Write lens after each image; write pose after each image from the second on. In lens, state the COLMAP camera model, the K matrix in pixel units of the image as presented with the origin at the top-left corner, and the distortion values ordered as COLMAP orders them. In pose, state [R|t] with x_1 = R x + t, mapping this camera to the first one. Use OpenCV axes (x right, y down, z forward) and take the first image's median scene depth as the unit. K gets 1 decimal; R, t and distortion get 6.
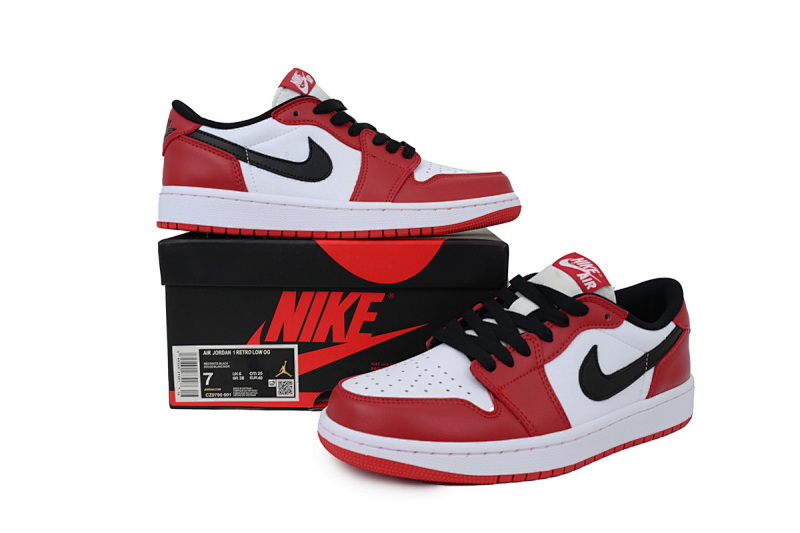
lens RADIAL K [[764.5, 0, 397.7], [0, 764.5, 266.4], [0, 0, 1]] dist [-0.028293, 0.000000]
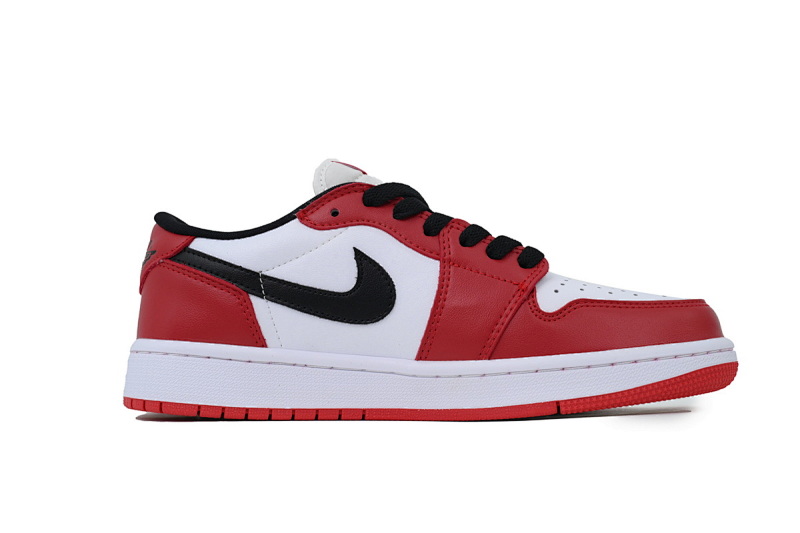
lens RADIAL K [[854.9, 0, 399.4], [0, 854.9, 265.7], [0, 0, 1]] dist [-0.002687, 0.000000]
pose [[0.988498, -0.038912, -0.146144, 0.008823], [0.008645, 0.979291, -0.202272, -0.023968], [0.150988, 0.198682, 0.968364, 0.365150]]
